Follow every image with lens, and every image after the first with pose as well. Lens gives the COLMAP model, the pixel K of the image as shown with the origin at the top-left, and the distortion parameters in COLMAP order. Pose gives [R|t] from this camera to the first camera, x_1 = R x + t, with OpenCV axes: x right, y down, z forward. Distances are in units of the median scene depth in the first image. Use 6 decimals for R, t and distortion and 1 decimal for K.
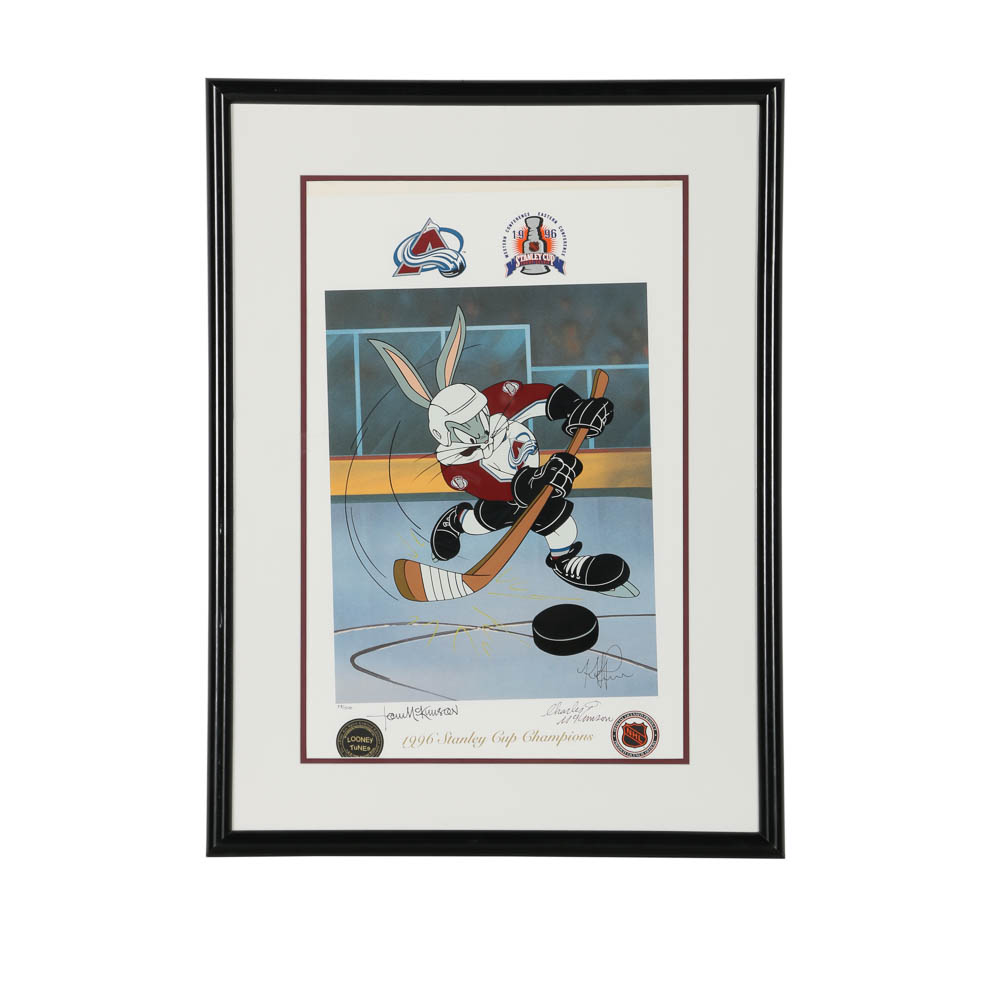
lens RADIAL K [[4544.6, 0, 498.2], [0, 4544.6, 498.9], [0, 0, 1]] dist [0.107882, 0.000000]
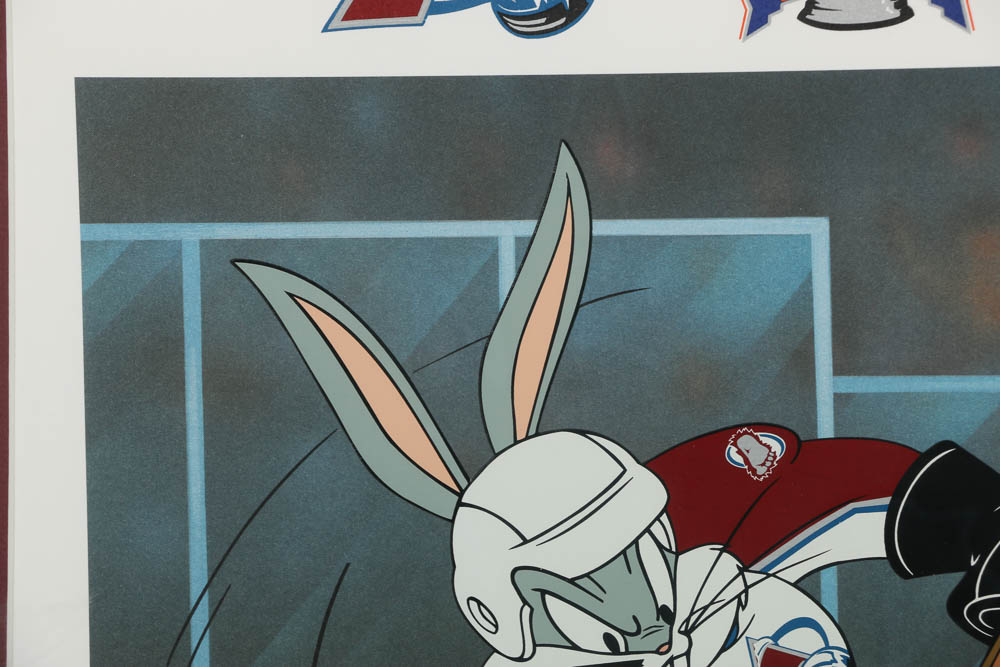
lens RADIAL K [[6239.3, 0, 497.9], [0, 6239.3, 333.8], [0, 0, 1]] dist [2.043069, 0.000000]
pose [[0.997711, 0.016718, -0.065526, 0.011721], [-0.017165, 0.999833, -0.006266, -0.028759], [0.065410, 0.007376, 0.997831, 0.628595]]
